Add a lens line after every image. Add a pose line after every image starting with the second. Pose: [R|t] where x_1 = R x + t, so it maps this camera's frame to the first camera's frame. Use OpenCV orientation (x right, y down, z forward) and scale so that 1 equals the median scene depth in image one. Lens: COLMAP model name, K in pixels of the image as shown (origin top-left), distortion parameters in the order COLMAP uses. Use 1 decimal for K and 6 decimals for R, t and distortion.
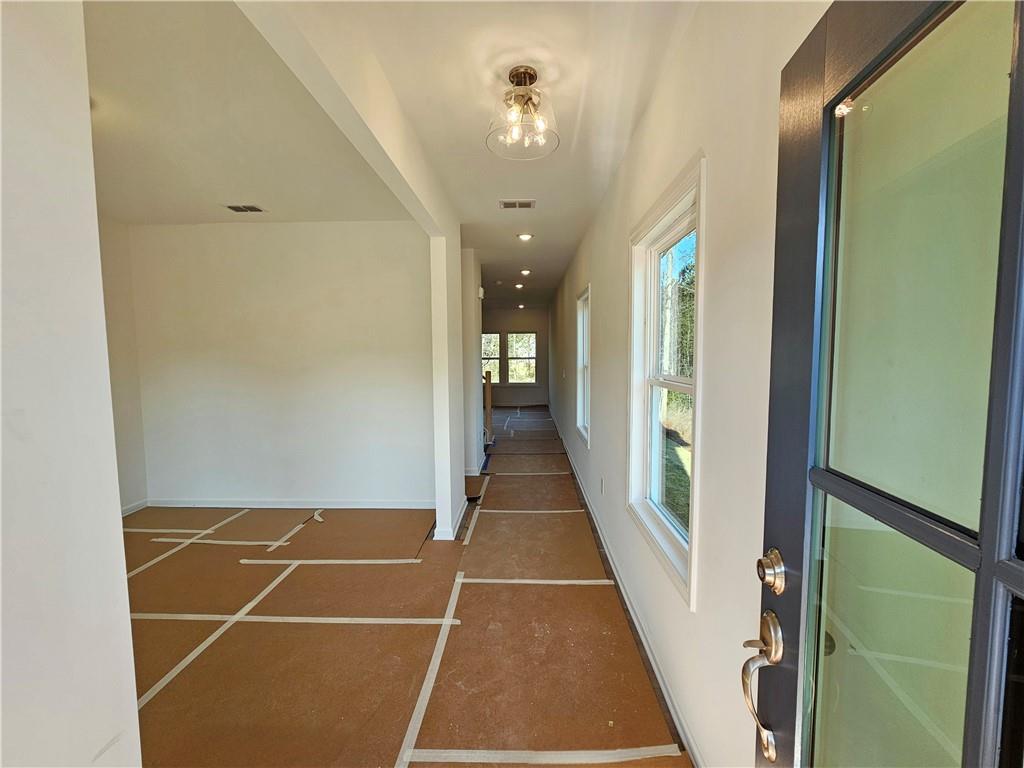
lens RADIAL K [[414.8, 0, 512.7], [0, 414.8, 384.3], [0, 0, 1]] dist [0.001798, 0.000650]
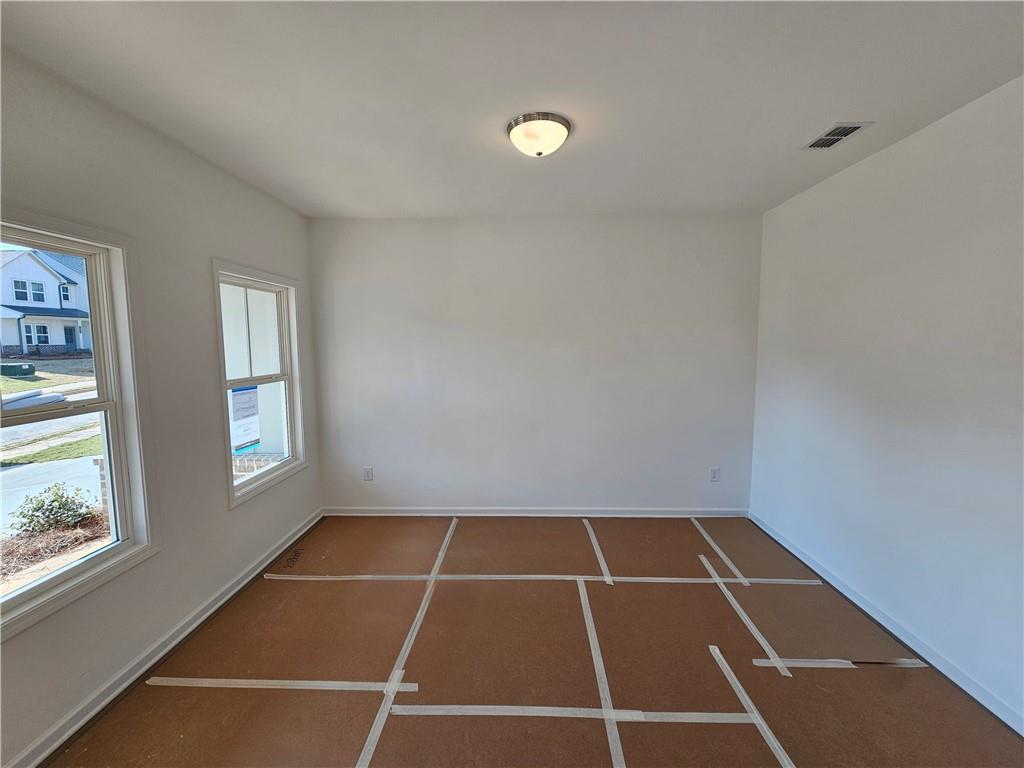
lens RADIAL K [[414.8, 0, 512.3], [0, 414.8, 382.8], [0, 0, 1]] dist [0.001798, 0.000650]
pose [[-0.003752, 0.101259, -0.994853, 0.031727], [-0.059081, 0.993100, 0.101303, -0.084922], [0.998246, 0.059157, 0.002256, 0.542384]]
